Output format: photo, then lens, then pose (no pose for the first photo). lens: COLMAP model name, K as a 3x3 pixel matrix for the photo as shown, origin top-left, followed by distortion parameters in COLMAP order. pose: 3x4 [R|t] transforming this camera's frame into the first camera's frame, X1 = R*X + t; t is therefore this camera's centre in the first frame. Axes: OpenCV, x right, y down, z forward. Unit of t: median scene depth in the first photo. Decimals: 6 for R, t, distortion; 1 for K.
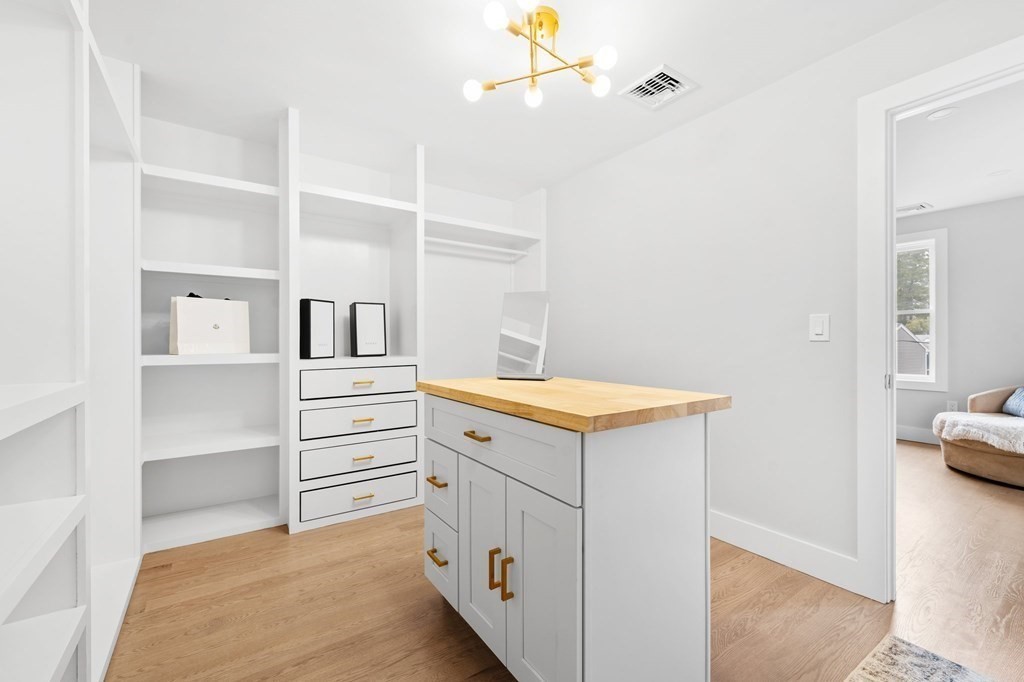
lens RADIAL K [[420.1, 0, 512.0], [0, 420.1, 341.0], [0, 0, 1]] dist [0.001287, 0.000422]
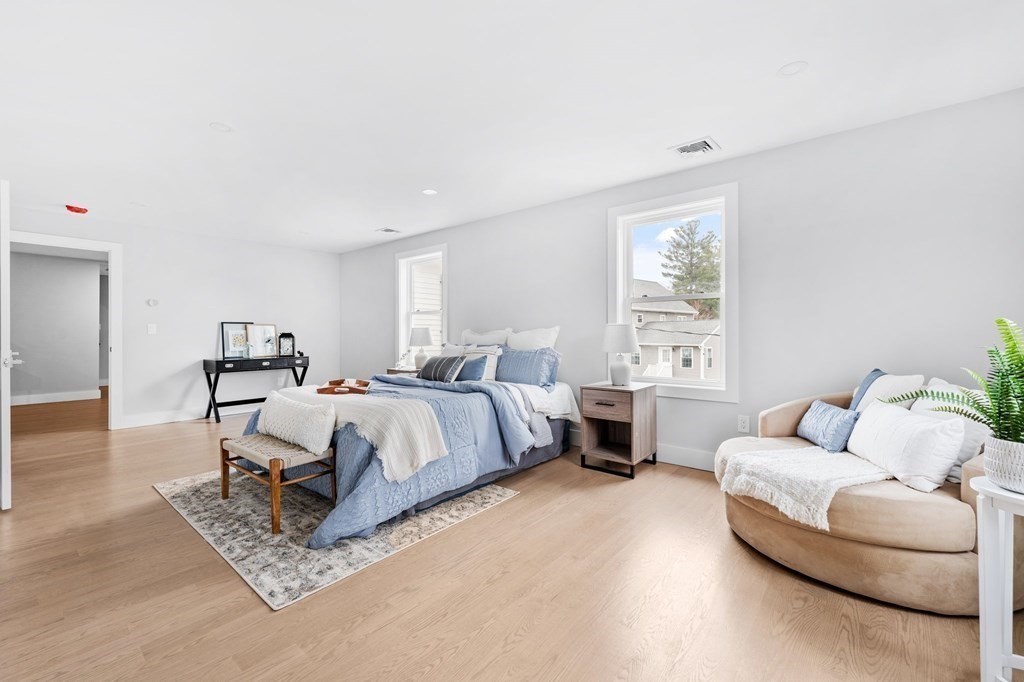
lens RADIAL K [[418.4, 0, 512.0], [0, 418.4, 341.0], [0, 0, 1]] dist [0.002106, 0.000111]
pose [[0.964646, -0.011213, 0.263309, 0.561342], [0.009042, 0.999914, 0.009456, 0.000134], [-0.263393, -0.006740, 0.964665, 0.485187]]
